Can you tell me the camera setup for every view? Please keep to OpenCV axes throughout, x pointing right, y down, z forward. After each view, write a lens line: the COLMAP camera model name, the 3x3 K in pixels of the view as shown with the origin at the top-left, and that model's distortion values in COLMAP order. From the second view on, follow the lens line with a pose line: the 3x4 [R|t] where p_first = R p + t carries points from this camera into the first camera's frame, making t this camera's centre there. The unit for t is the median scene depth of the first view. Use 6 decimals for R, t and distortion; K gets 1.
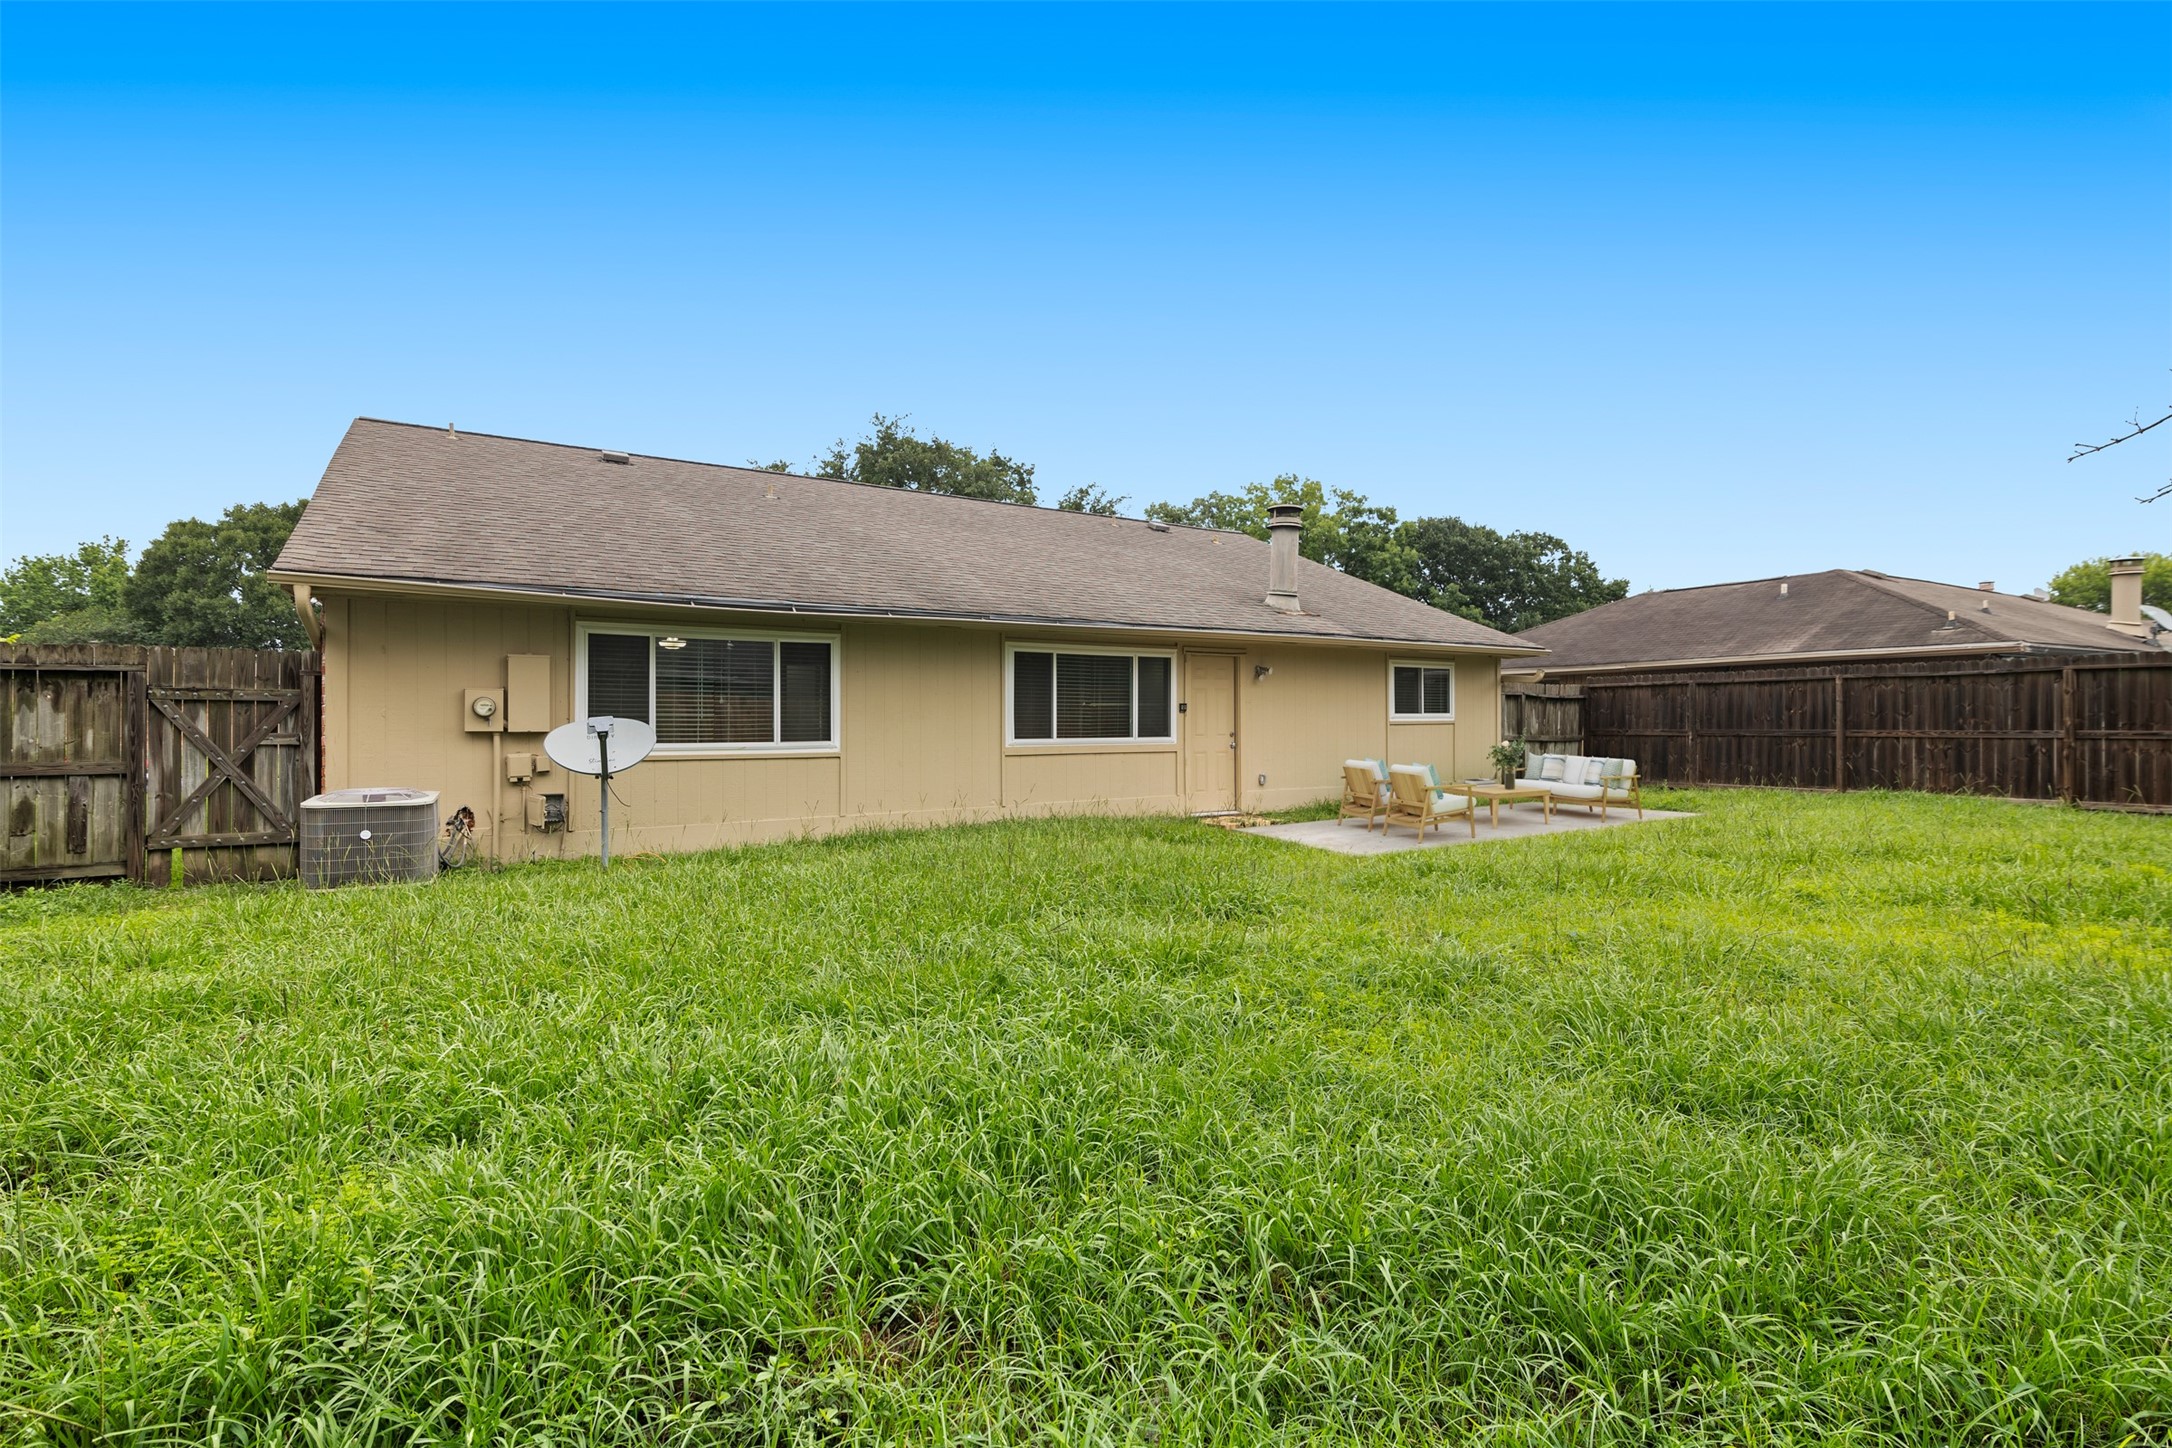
lens RADIAL K [[1015.1, 0, 1080.3], [0, 1015.1, 714.0], [0, 0, 1]] dist [-0.010692, -0.000163]
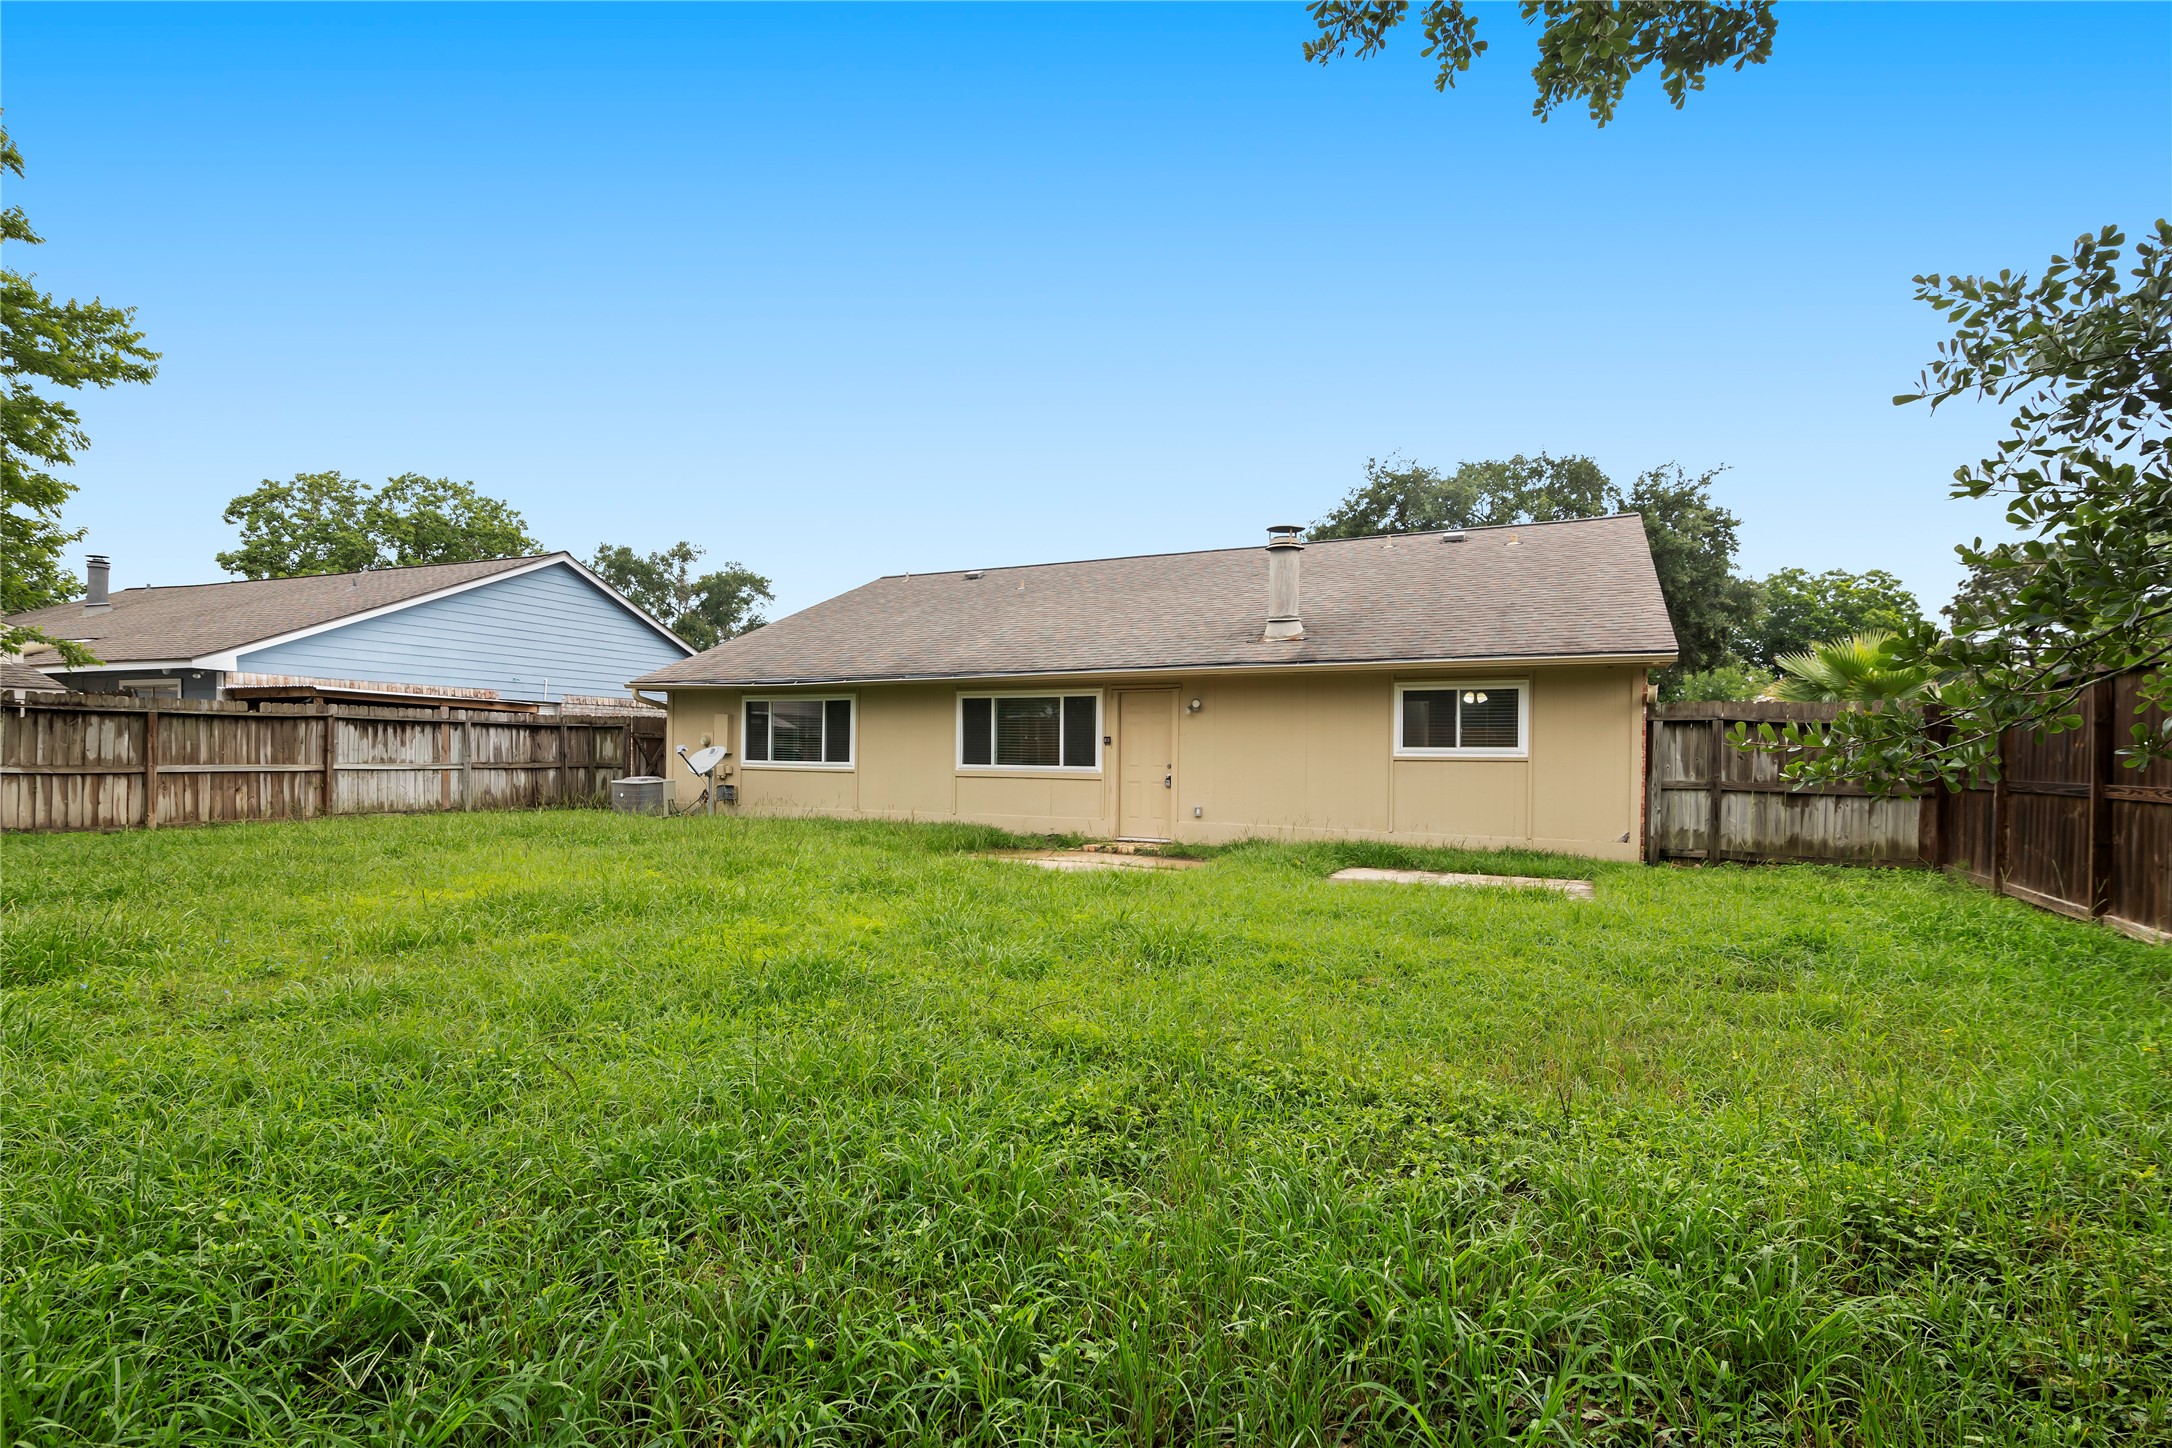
lens RADIAL K [[1015.1, 0, 1080.7], [0, 1015.1, 741.1], [0, 0, 1]] dist [-0.010692, -0.000163]
pose [[0.475418, -0.000258, -0.879760, 1.156020], [-0.002965, 0.999994, -0.001896, -0.003338], [0.879755, 0.003510, 0.475415, 0.485738]]
